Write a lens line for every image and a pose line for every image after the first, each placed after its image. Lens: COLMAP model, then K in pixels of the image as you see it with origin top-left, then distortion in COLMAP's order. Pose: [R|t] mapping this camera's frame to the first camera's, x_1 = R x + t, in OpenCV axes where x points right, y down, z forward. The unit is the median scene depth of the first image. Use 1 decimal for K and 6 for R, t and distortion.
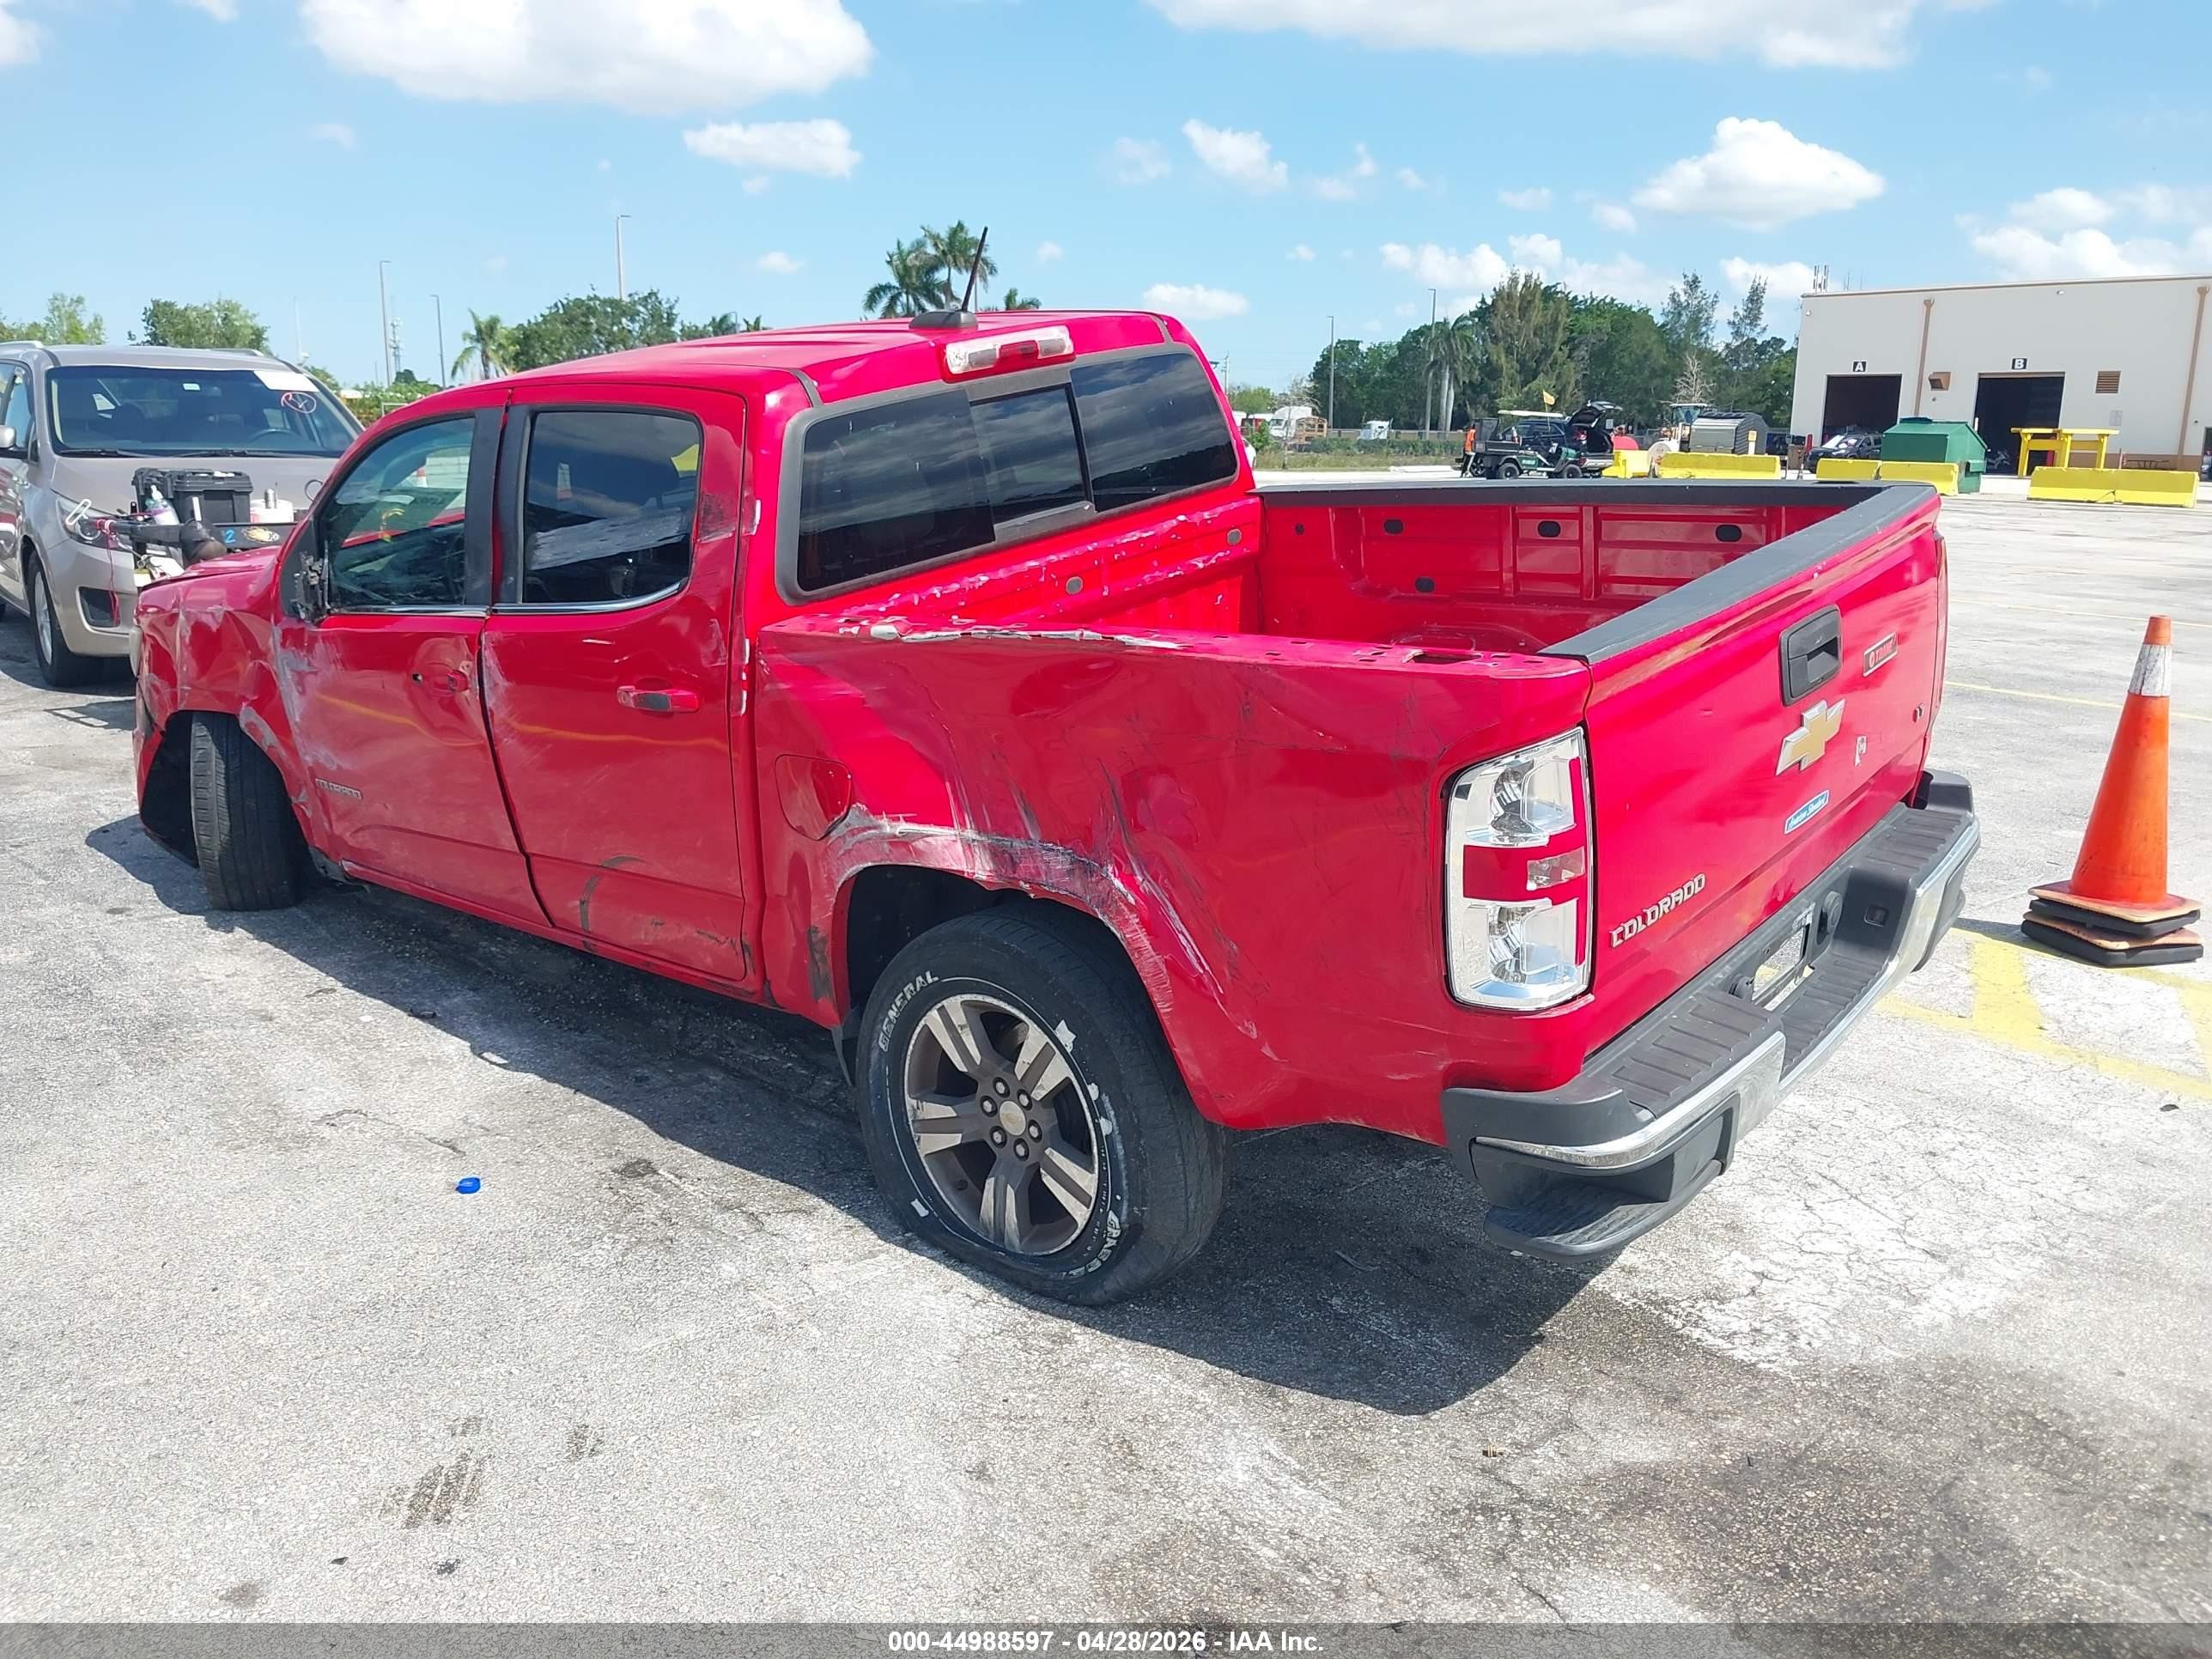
lens RADIAL K [[1774.7, 0, 1162.3], [0, 1774.7, 811.8], [0, 0, 1]] dist [0.007519, -0.010807]
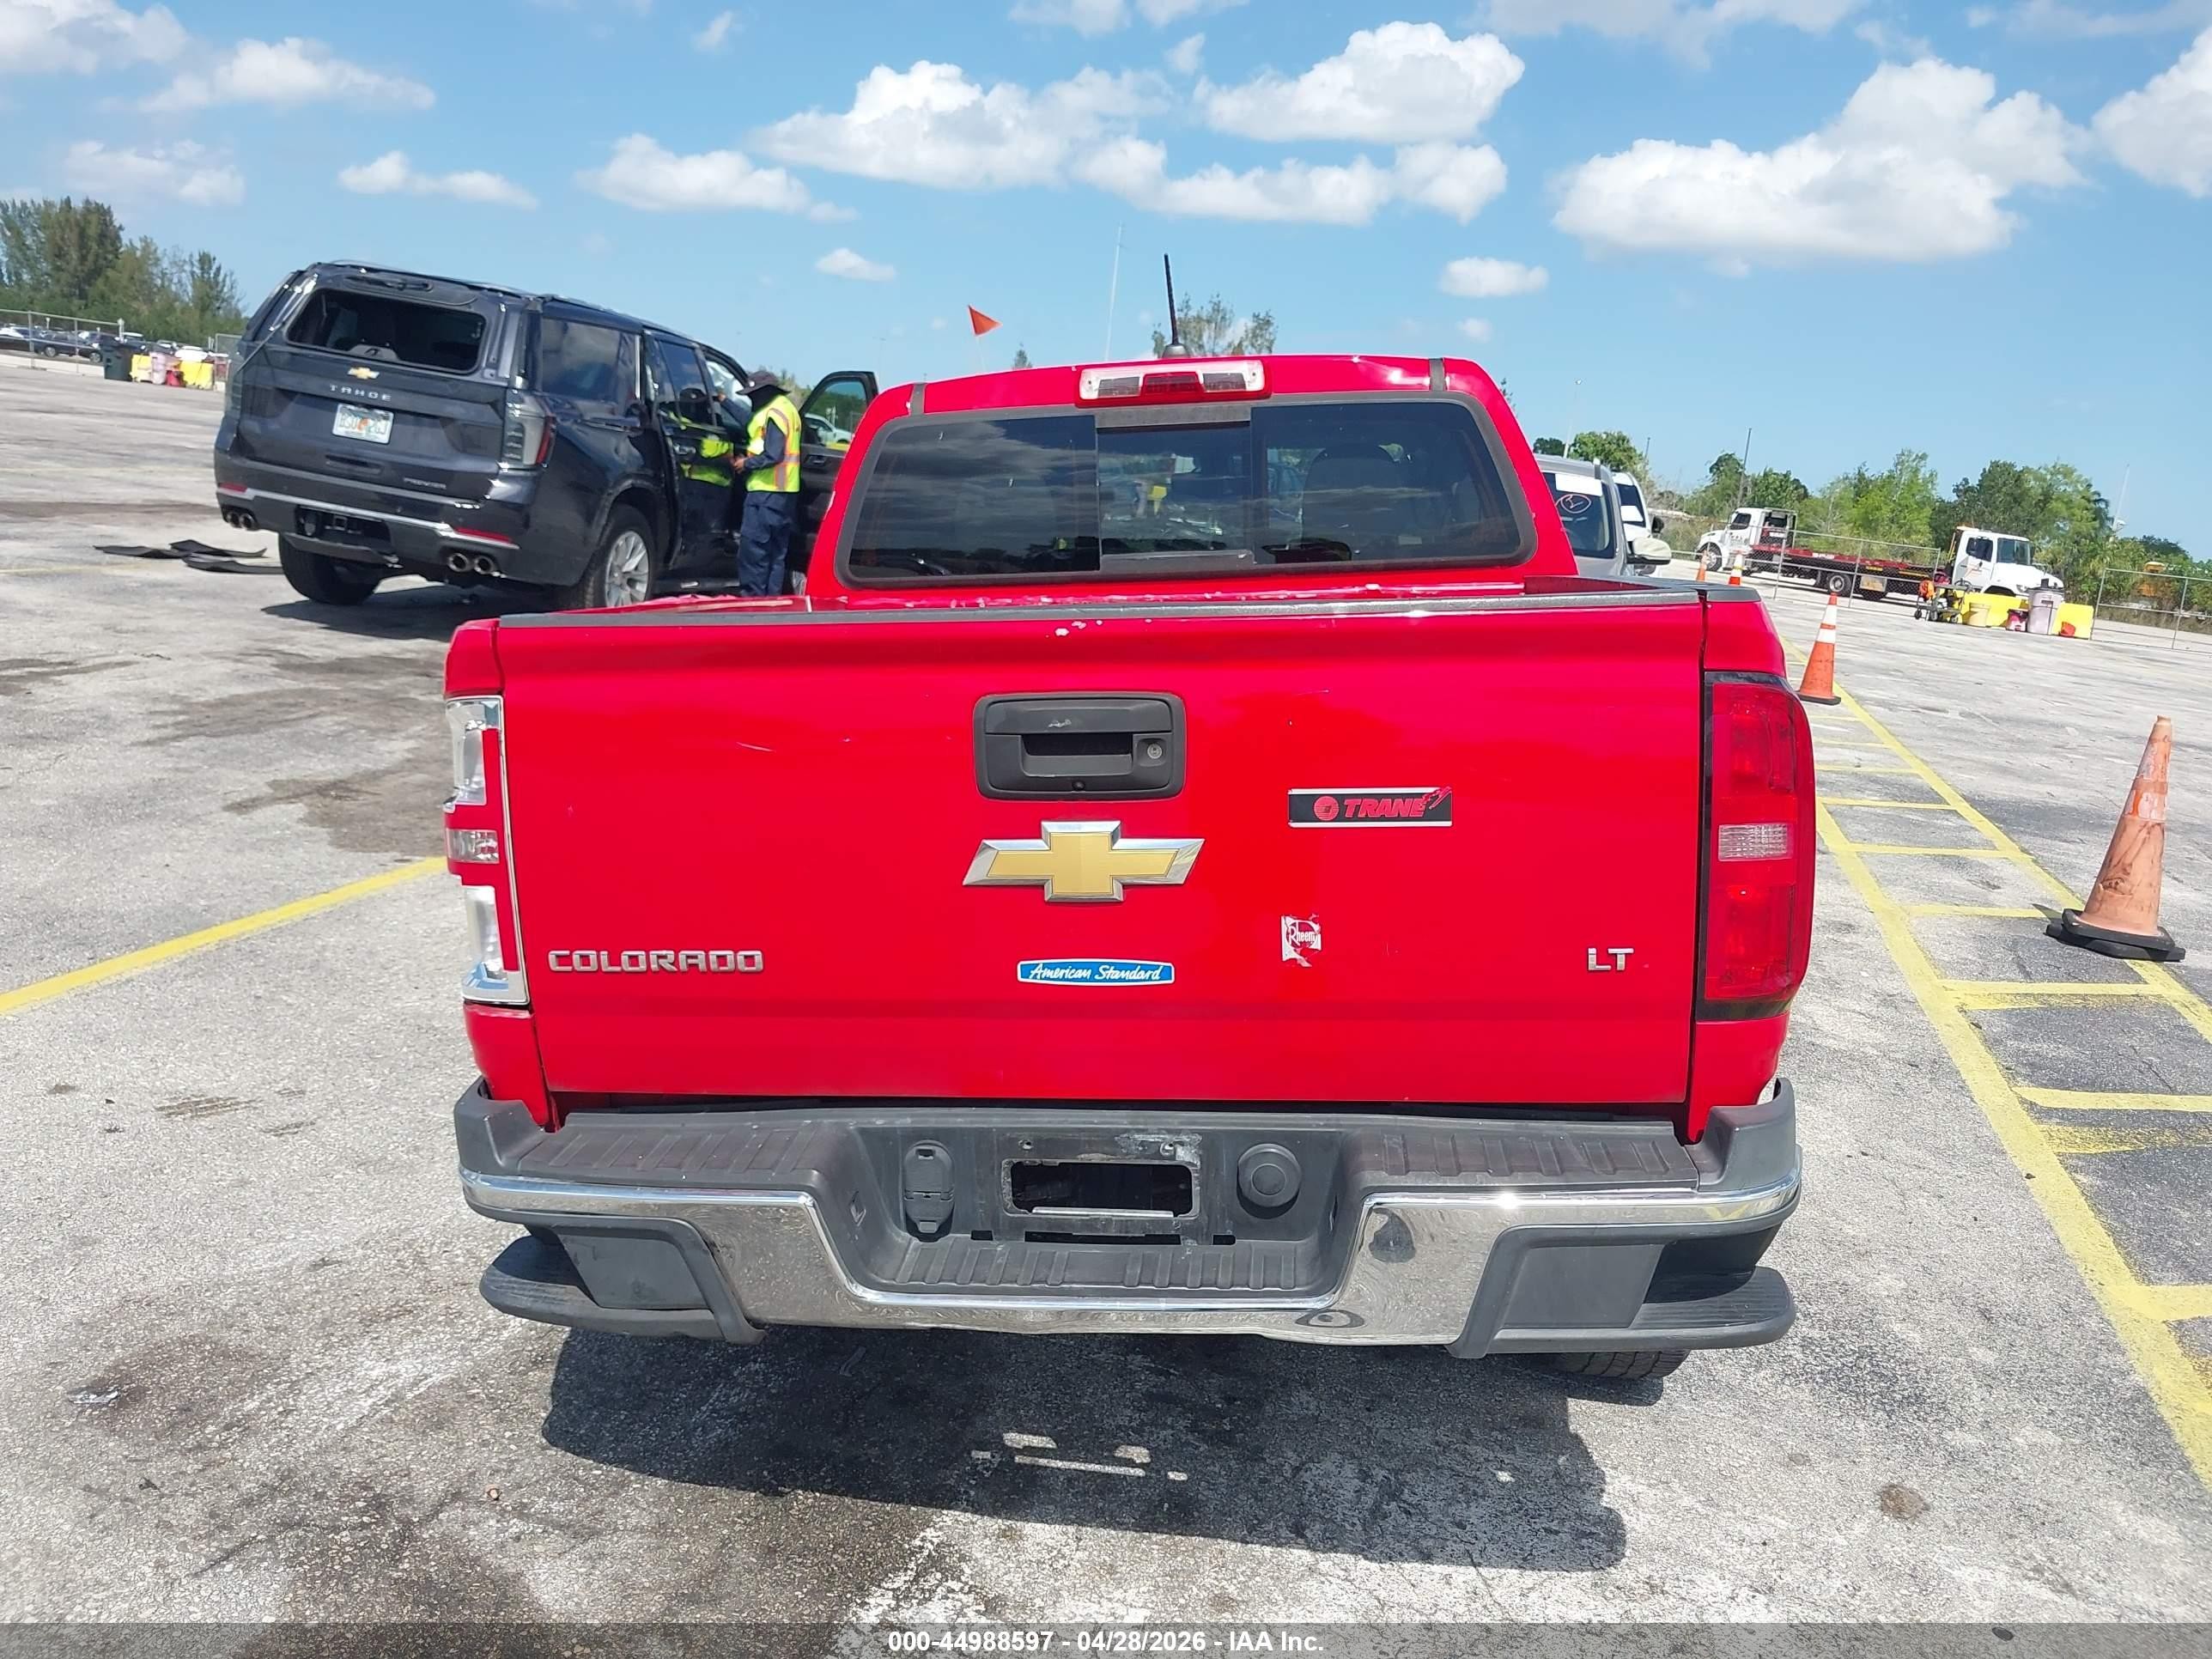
lens RADIAL K [[1763.1, 0, 1083.3], [0, 1763.1, 829.6], [0, 0, 1]] dist [0.002225, 0.001211]
pose [[0.566824, 0.228411, -0.791542, 0.813671], [-0.288703, 0.954942, 0.068822, -0.094435], [0.771597, 0.189510, 0.607227, 0.503231]]
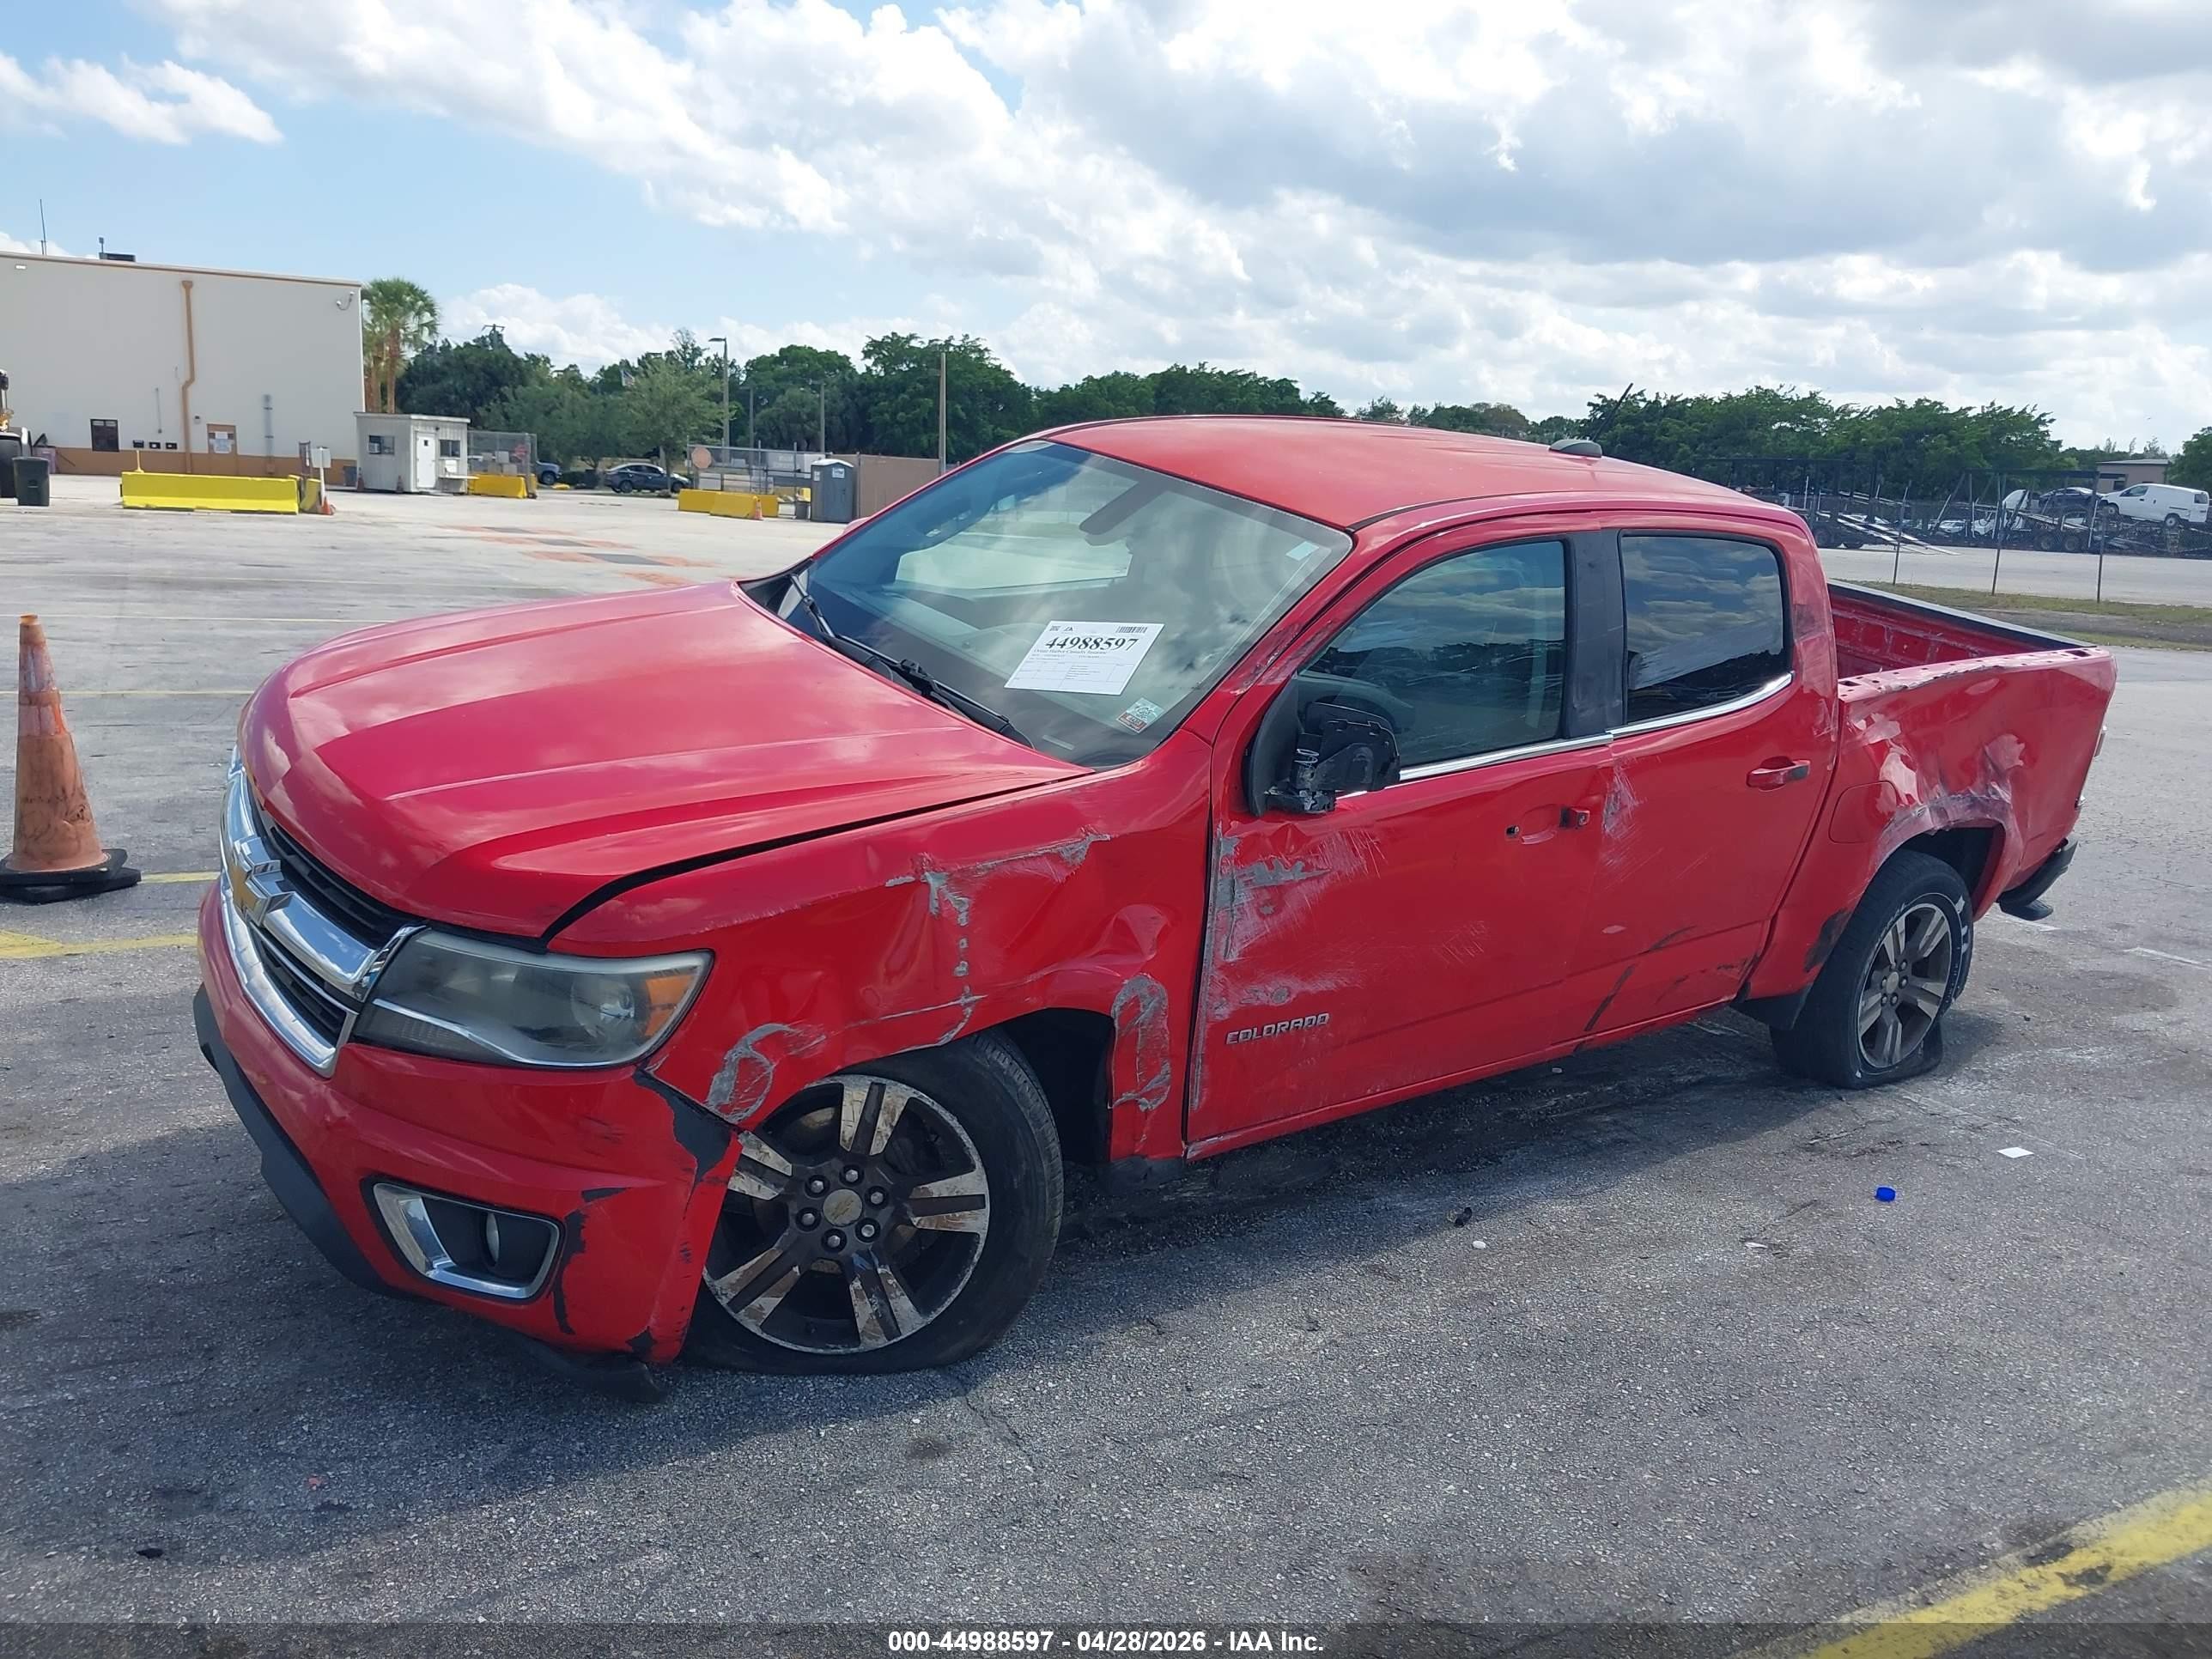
lens RADIAL K [[1774.7, 0, 1162.3], [0, 1774.7, 811.8], [0, 0, 1]] dist [0.007519, -0.010807]
pose [[0.196818, -0.187511, 0.962342, -1.633170], [0.168116, 0.973458, 0.155294, -0.315903], [-0.965919, 0.131220, 0.223117, 1.208201]]
